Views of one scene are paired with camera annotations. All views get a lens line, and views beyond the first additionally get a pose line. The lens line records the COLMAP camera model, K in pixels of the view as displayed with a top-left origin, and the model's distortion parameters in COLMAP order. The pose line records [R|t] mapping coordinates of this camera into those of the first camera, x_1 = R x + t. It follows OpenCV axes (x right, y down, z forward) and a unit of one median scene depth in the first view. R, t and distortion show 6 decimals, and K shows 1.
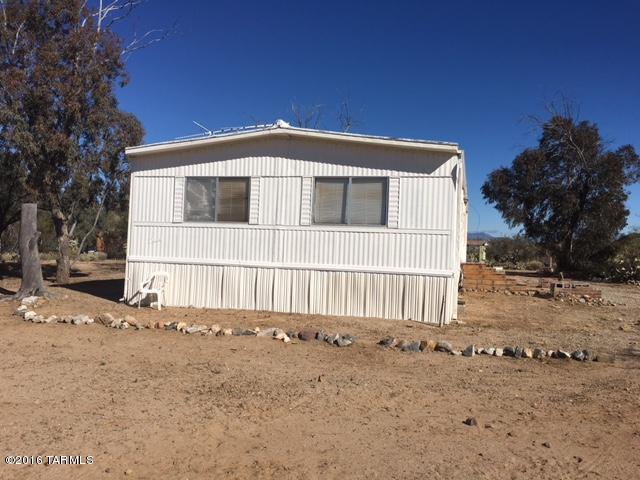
lens RADIAL K [[533.4, 0, 317.9], [0, 533.4, 240.5], [0, 0, 1]] dist [0.063349, -0.081332]
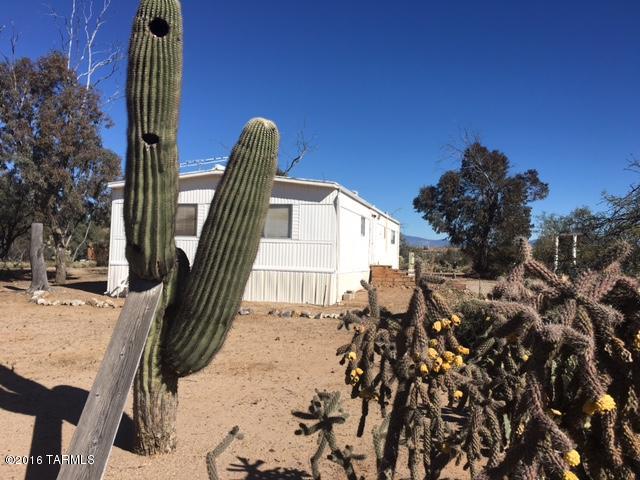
lens RADIAL K [[533.4, 0, 322.1], [0, 533.4, 239.3], [0, 0, 1]] dist [0.063349, -0.081332]
pose [[0.999757, -0.008486, 0.020362, 0.171620], [0.008834, 0.999815, -0.017063, 0.000906], [-0.020213, 0.017239, 0.999647, -0.412093]]
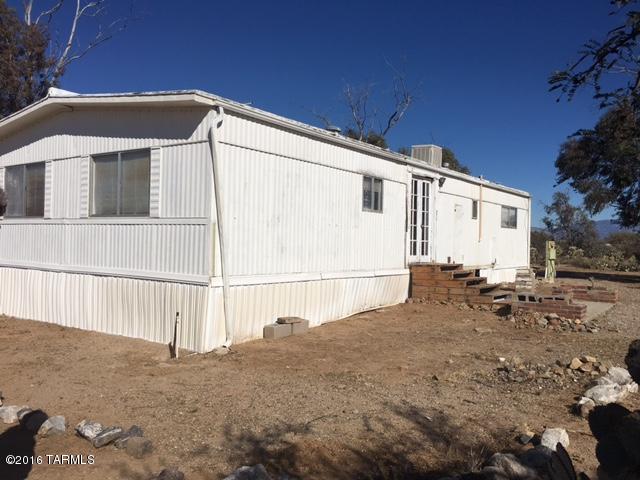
lens RADIAL K [[533.4, 0, 318.5], [0, 533.4, 239.9], [0, 0, 1]] dist [0.063349, -0.081332]
pose [[0.933361, -0.015917, -0.358586, 0.573806], [0.016193, 0.999866, -0.002233, 0.011958], [0.358574, -0.003722, 0.933494, 0.369782]]
